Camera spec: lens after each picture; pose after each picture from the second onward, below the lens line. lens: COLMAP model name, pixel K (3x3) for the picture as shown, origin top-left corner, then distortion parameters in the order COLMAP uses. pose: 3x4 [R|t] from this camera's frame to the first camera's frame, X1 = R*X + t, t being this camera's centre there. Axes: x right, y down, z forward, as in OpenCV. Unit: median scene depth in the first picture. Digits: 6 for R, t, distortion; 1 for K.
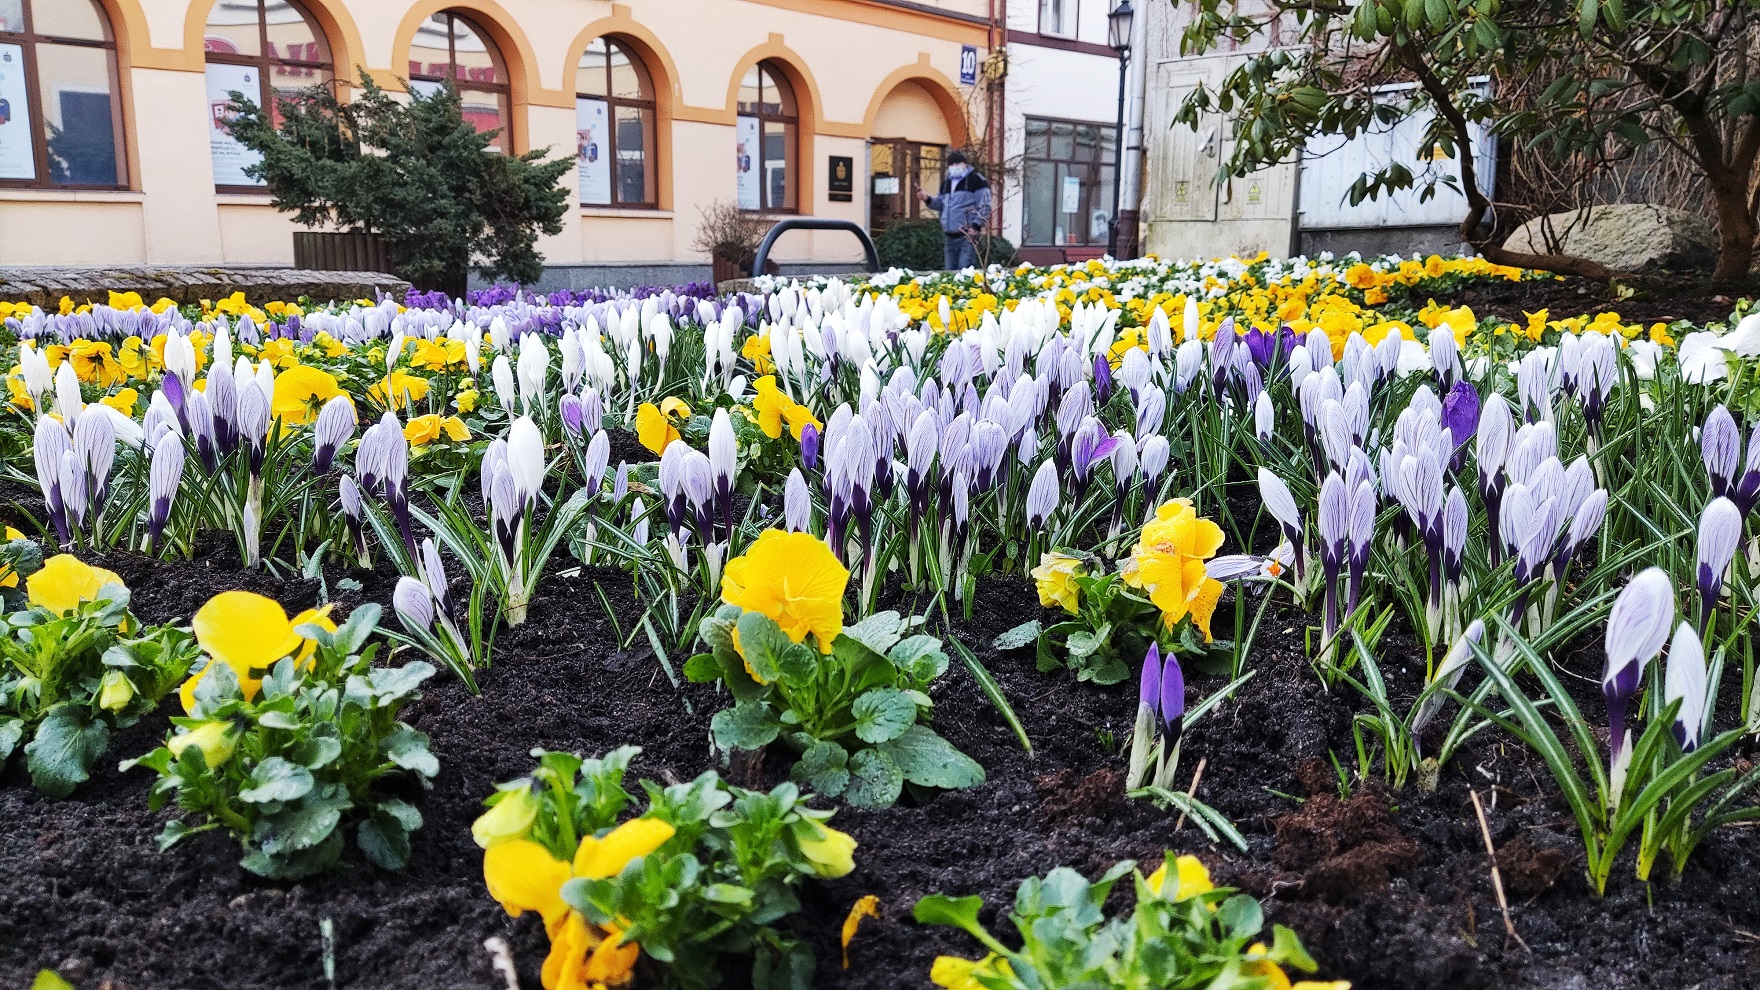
lens RADIAL K [[1327.1, 0, 880.0], [0, 1327.1, 495.0], [0, 0, 1]] dist [0.193447, -0.331307]
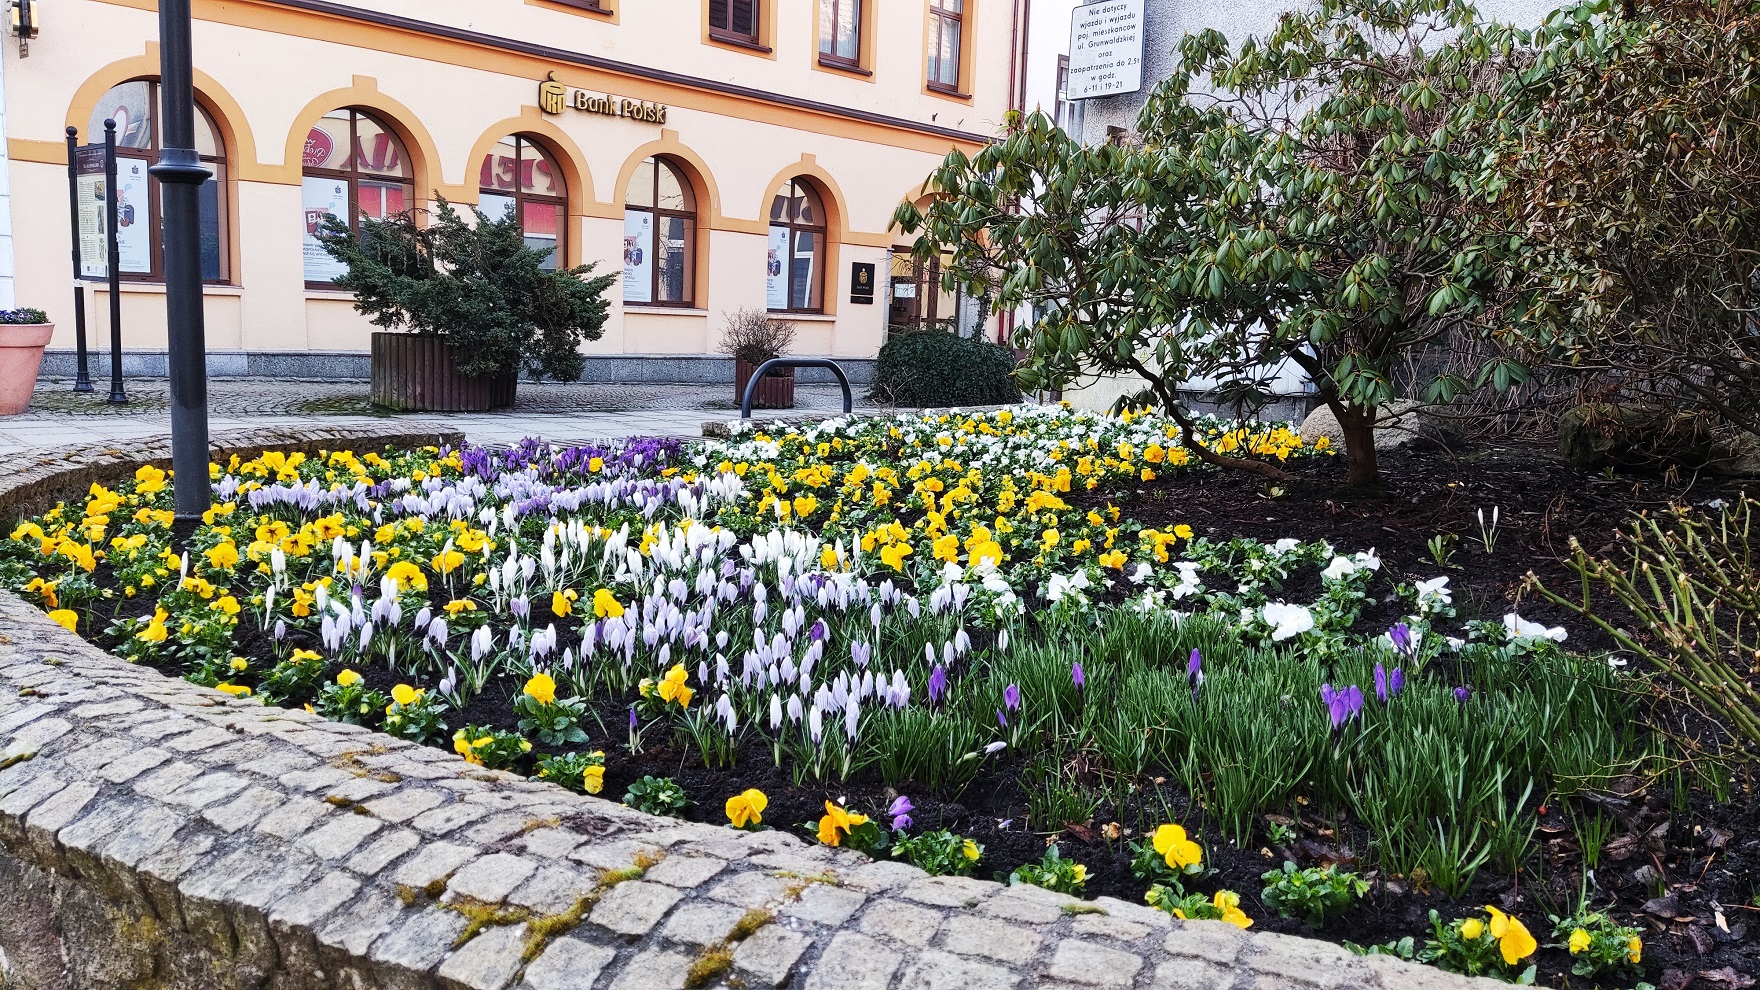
lens RADIAL K [[1327.1, 0, 880.0], [0, 1327.1, 495.0], [0, 0, 1]] dist [0.193447, -0.331307]
pose [[0.998535, 0.042372, -0.033661, 0.048820], [-0.043977, 0.997857, -0.048456, -0.016504], [0.031535, 0.049865, 0.998258, -0.138429]]
